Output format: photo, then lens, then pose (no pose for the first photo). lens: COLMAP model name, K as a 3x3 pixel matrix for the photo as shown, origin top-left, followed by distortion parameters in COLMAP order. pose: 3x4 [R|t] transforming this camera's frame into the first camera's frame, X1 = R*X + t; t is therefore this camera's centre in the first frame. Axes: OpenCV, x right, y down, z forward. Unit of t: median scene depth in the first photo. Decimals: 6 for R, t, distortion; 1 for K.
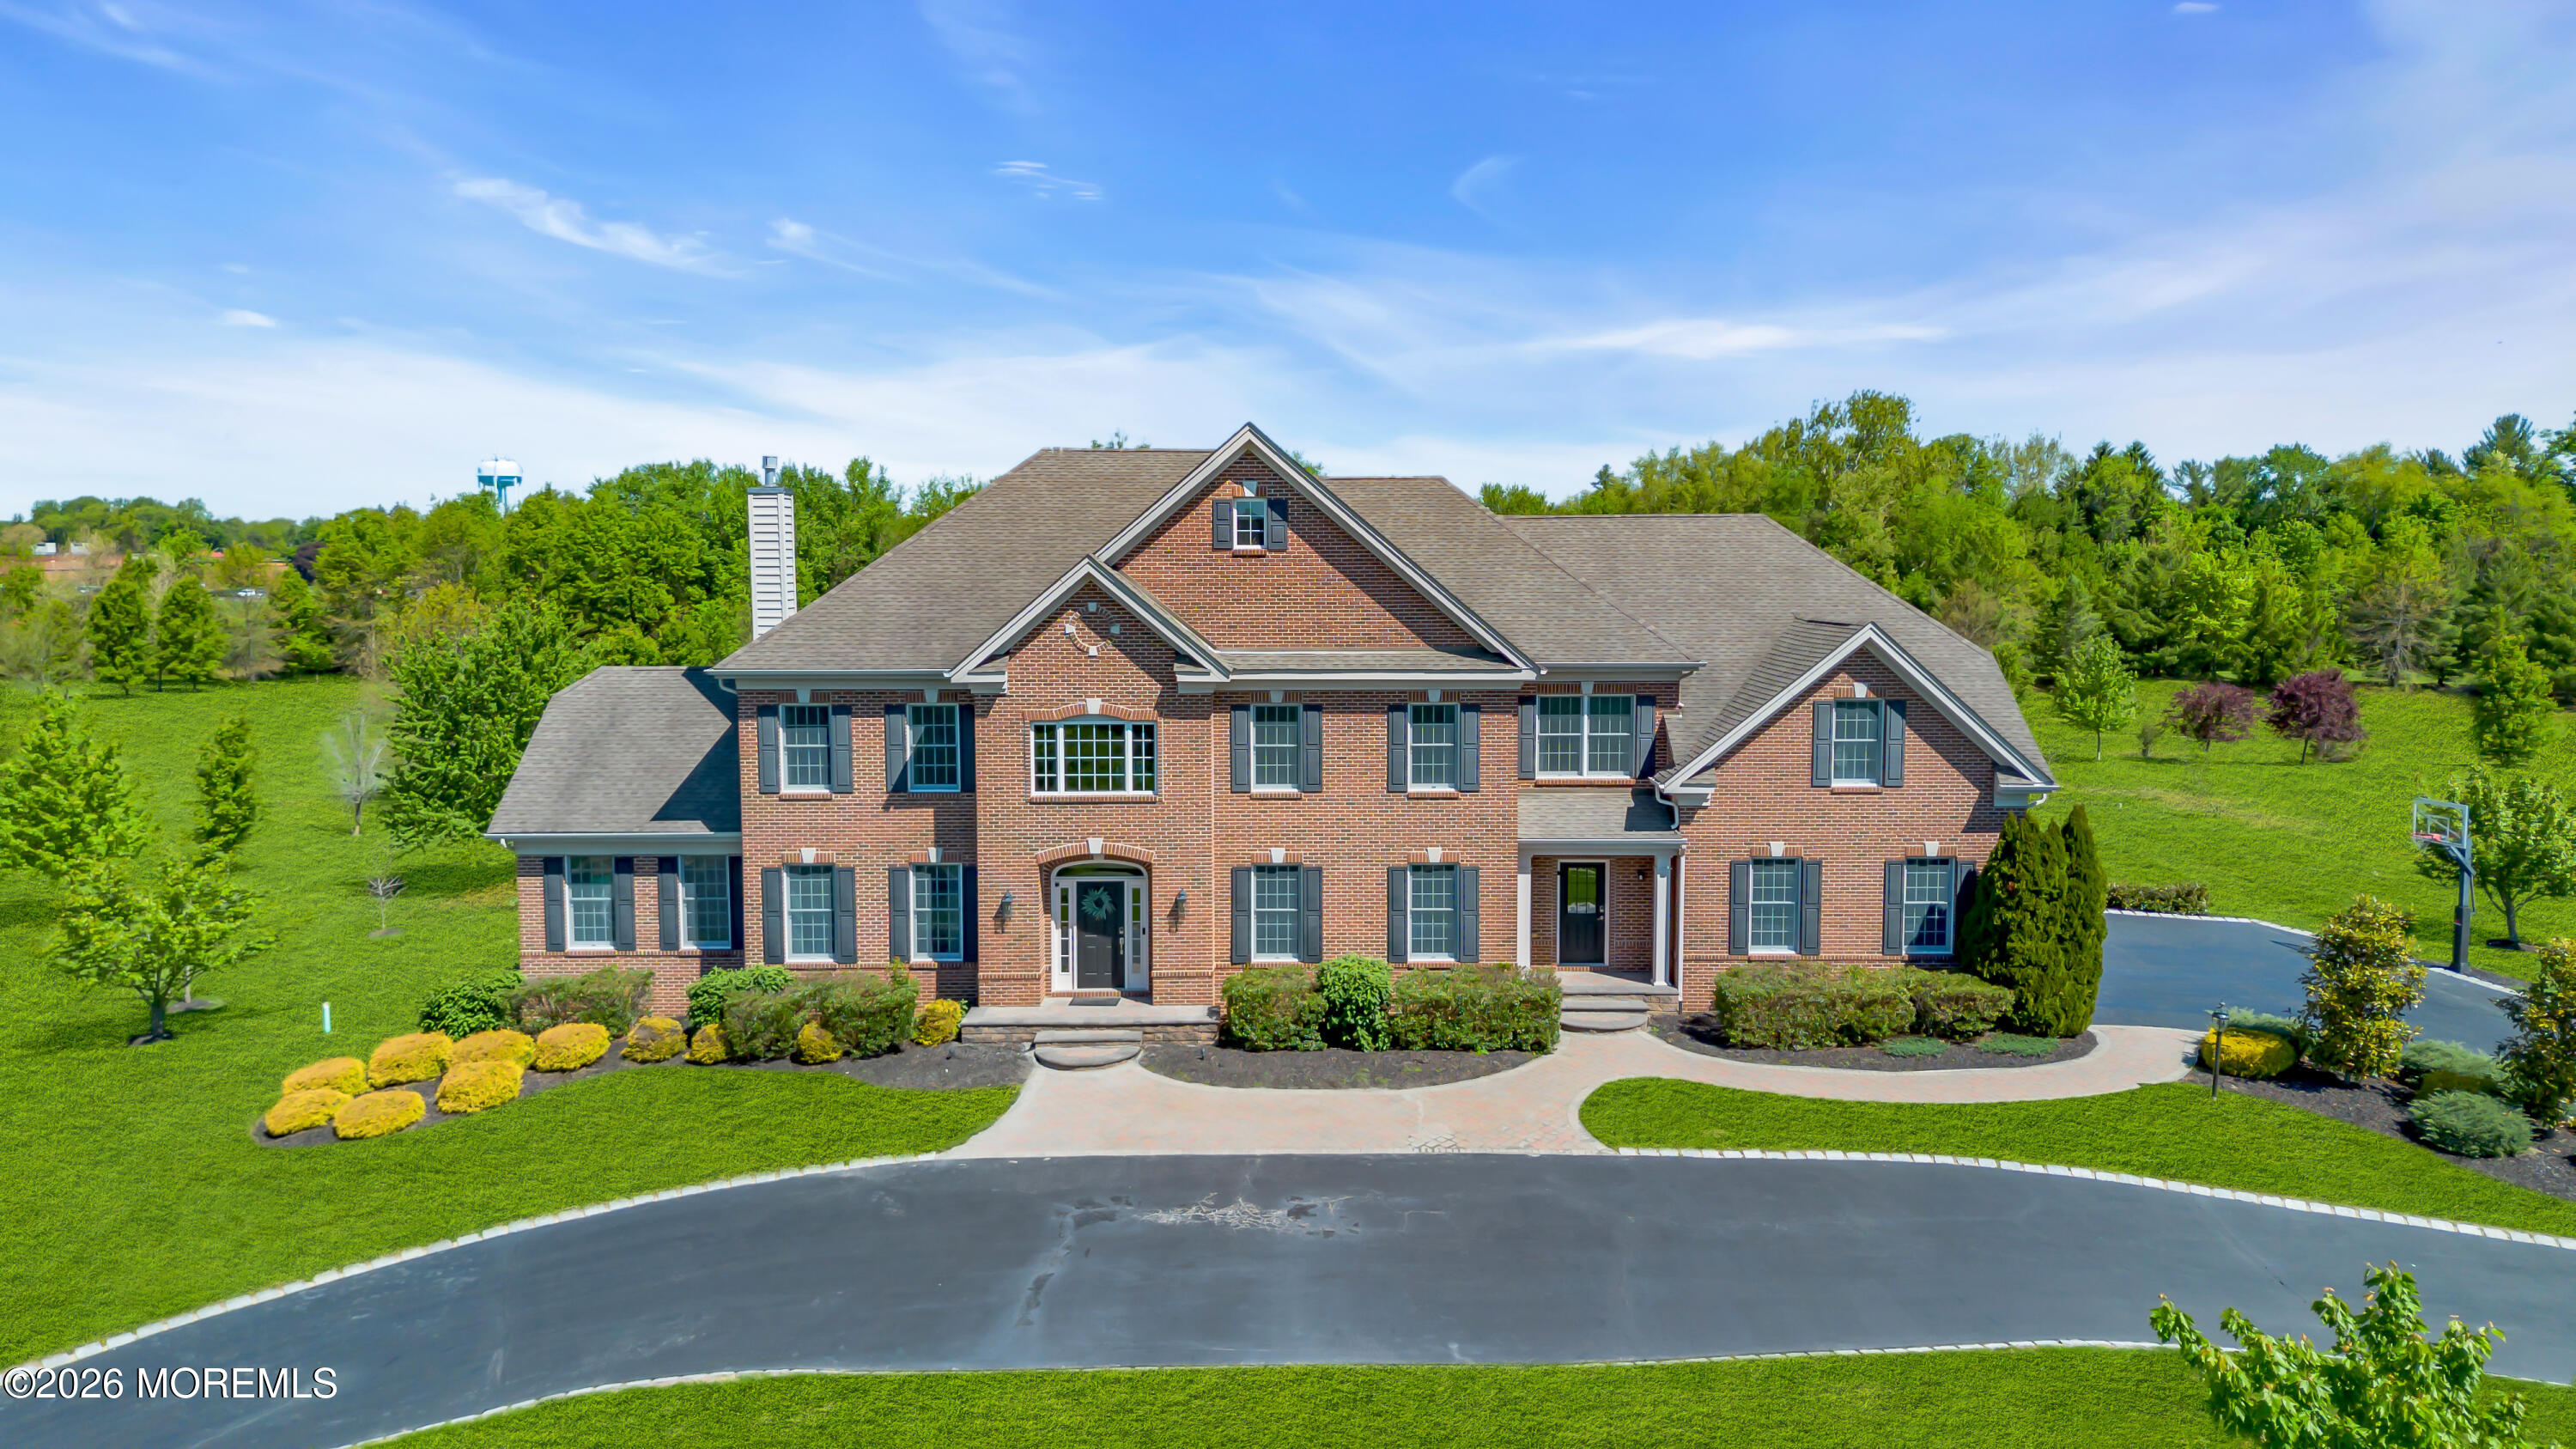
lens RADIAL K [[1834.1, 0, 1288.0], [0, 1834.1, 724.5], [0, 0, 1]] dist [0.060779, -0.064135]
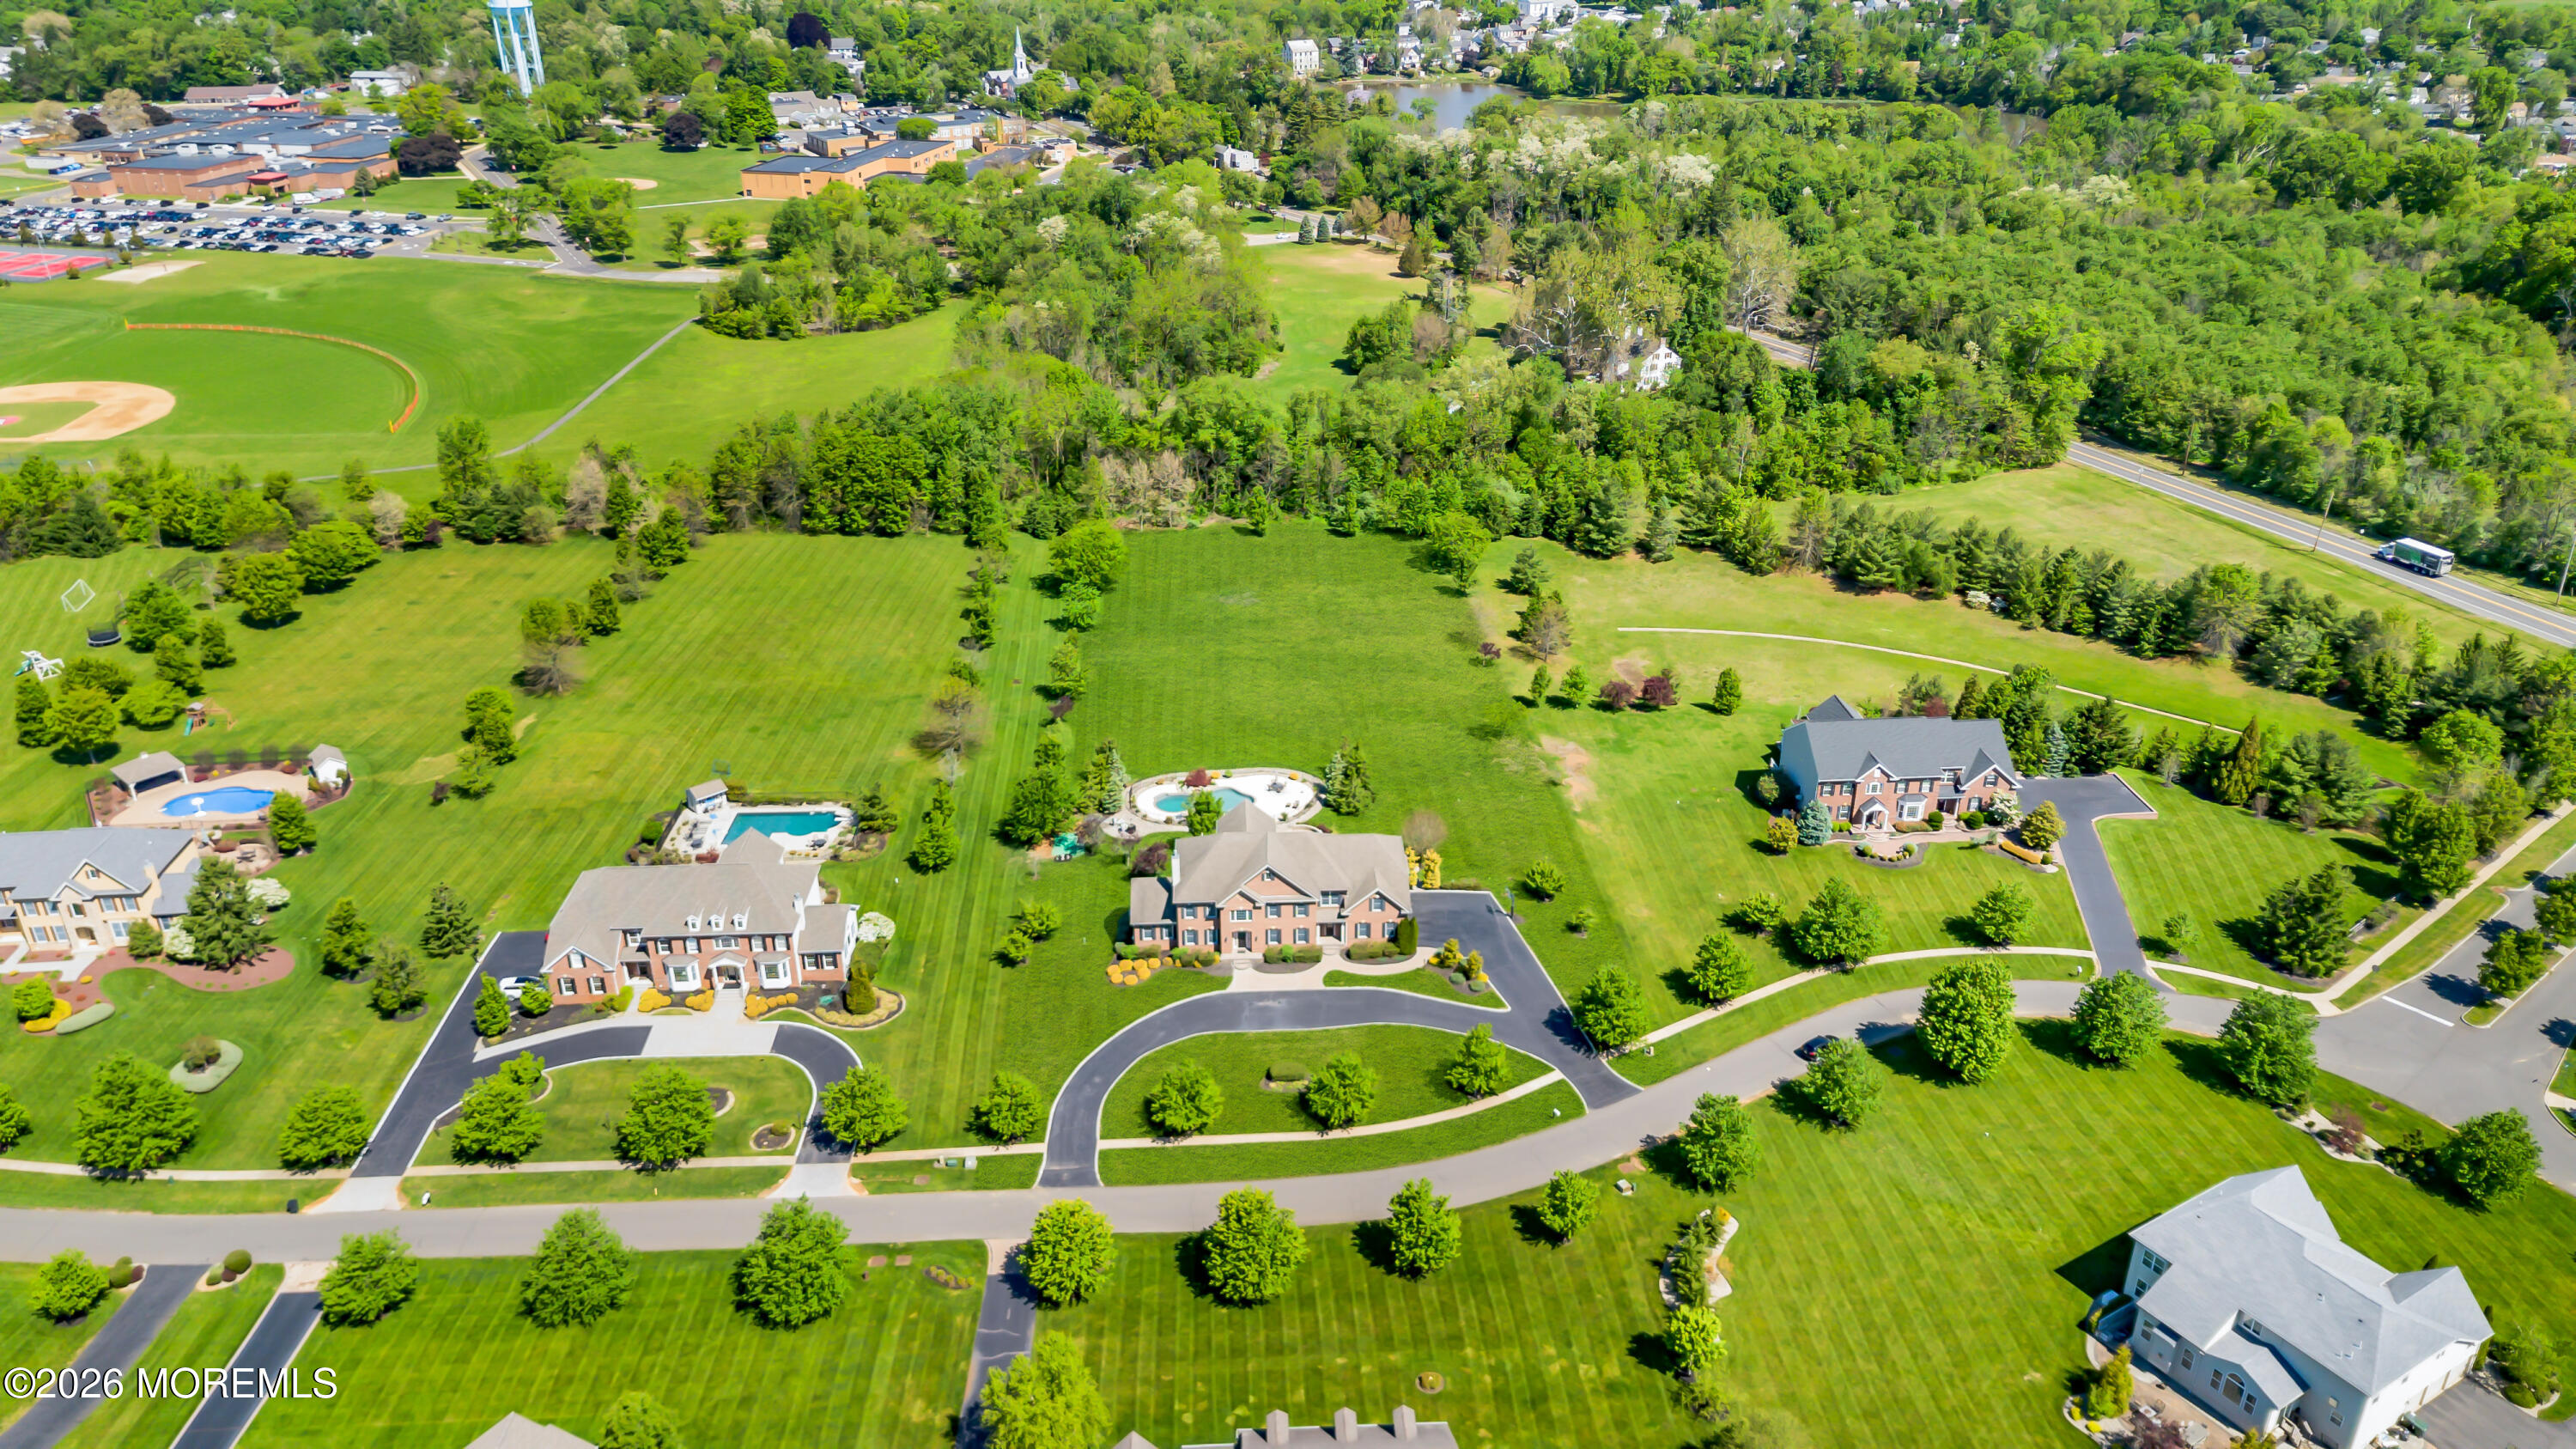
lens RADIAL K [[1834.1, 0, 1288.0], [0, 1834.1, 724.5], [0, 0, 1]] dist [0.060779, -0.064135]
pose [[0.999433, -0.018078, 0.028415, -0.111083], [0.006980, 0.936584, 0.350373, -2.492046], [-0.032947, -0.349976, 0.936179, -4.067937]]
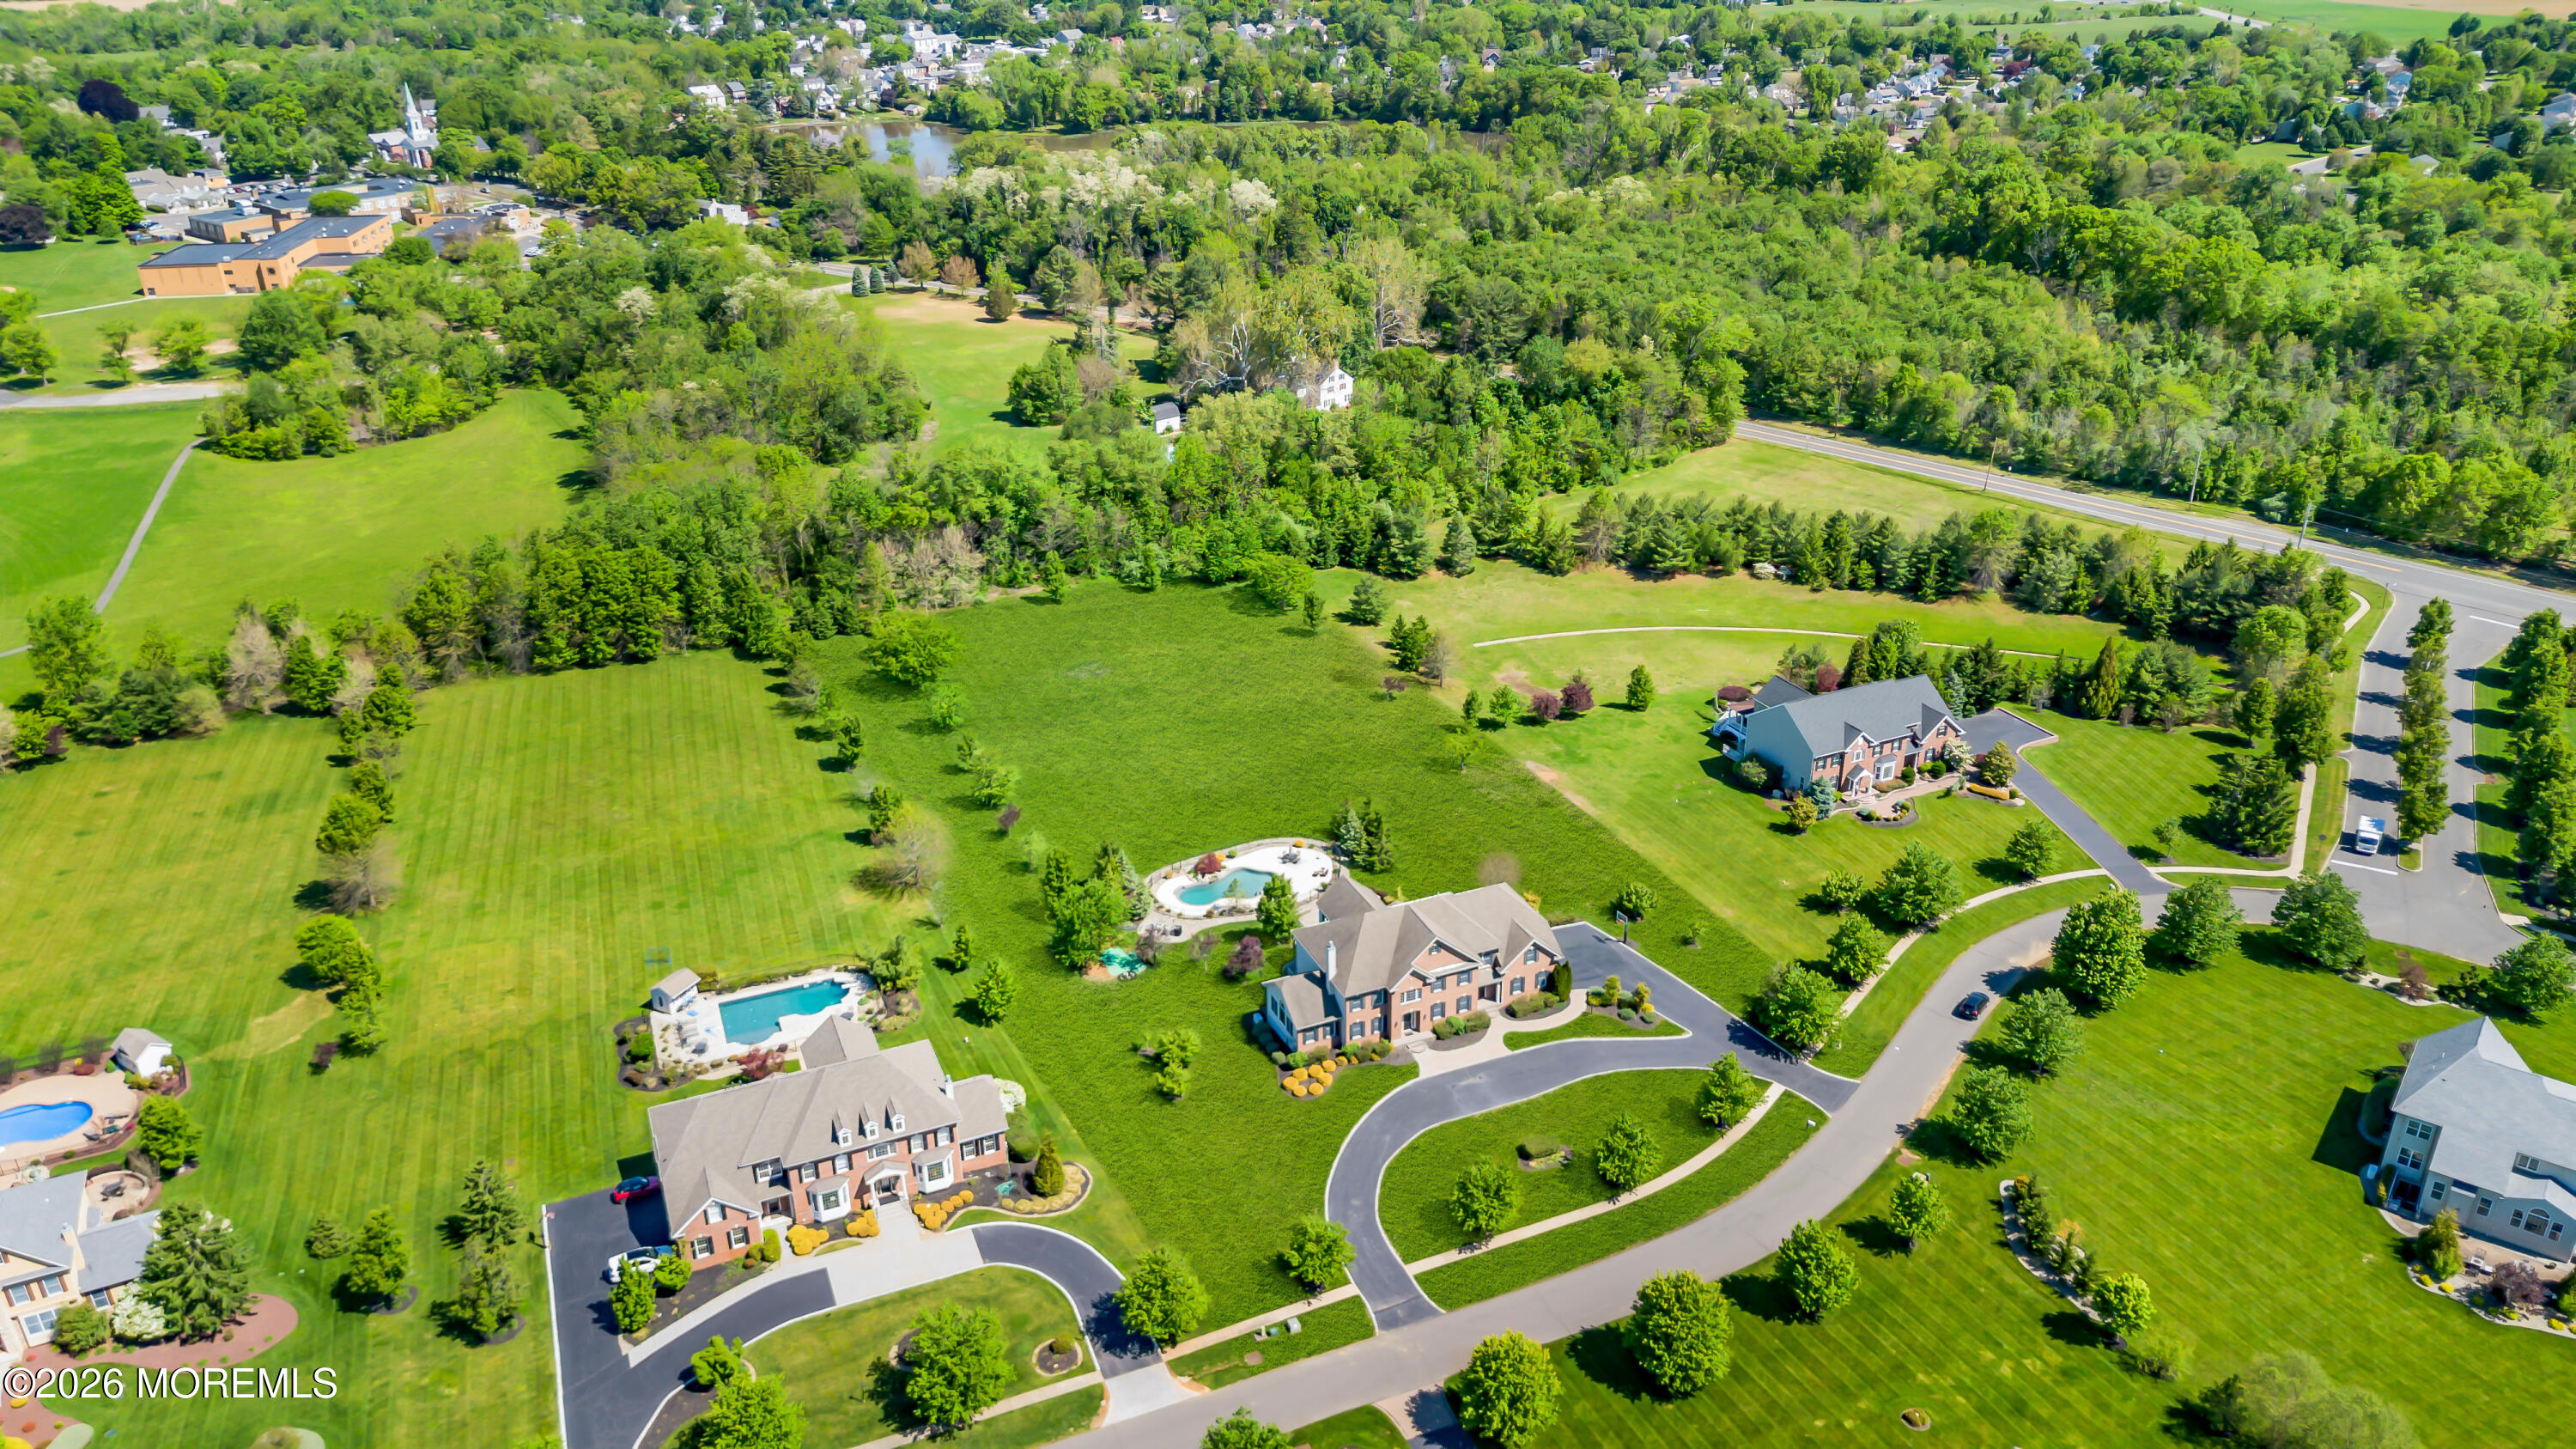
lens RADIAL K [[1834.1, 0, 1288.0], [0, 1834.1, 724.5], [0, 0, 1]] dist [0.060779, -0.064135]
pose [[0.919549, -0.175179, 0.351771, -2.161439], [0.046775, 0.937572, 0.344630, -2.563957], [-0.390182, -0.300450, 0.870338, -3.265967]]
